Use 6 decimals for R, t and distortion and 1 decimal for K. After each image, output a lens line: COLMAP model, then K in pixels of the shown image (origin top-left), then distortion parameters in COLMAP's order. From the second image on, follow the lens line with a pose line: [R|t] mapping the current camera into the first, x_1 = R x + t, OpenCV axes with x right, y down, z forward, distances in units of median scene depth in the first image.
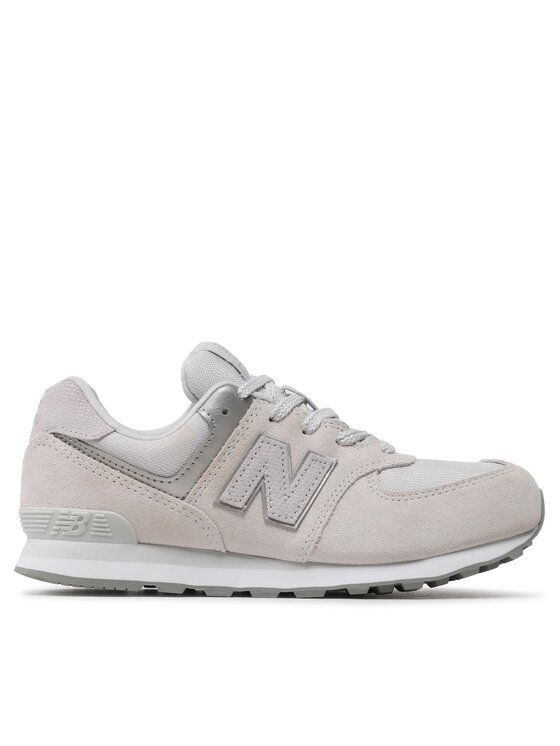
lens RADIAL K [[3062.6, 0, 280.0], [0, 3062.6, 373.2], [0, 0, 1]] dist [0.266205, 0.000000]
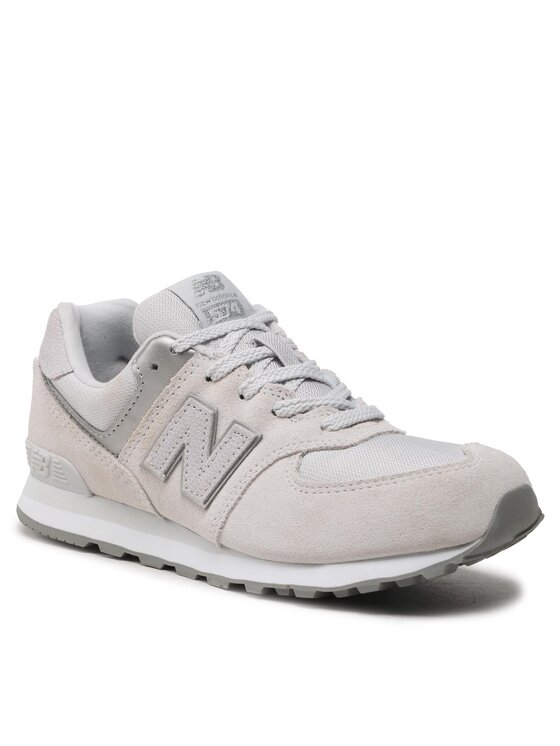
lens RADIAL K [[3139.3, 0, 279.9], [0, 3139.3, 372.8], [0, 0, 1]] dist [0.088811, 0.000000]
pose [[0.745489, 0.125957, -0.654508, 0.605016], [0.005960, 0.980682, 0.195516, -0.163412], [0.666491, -0.149656, 0.730338, 0.359205]]
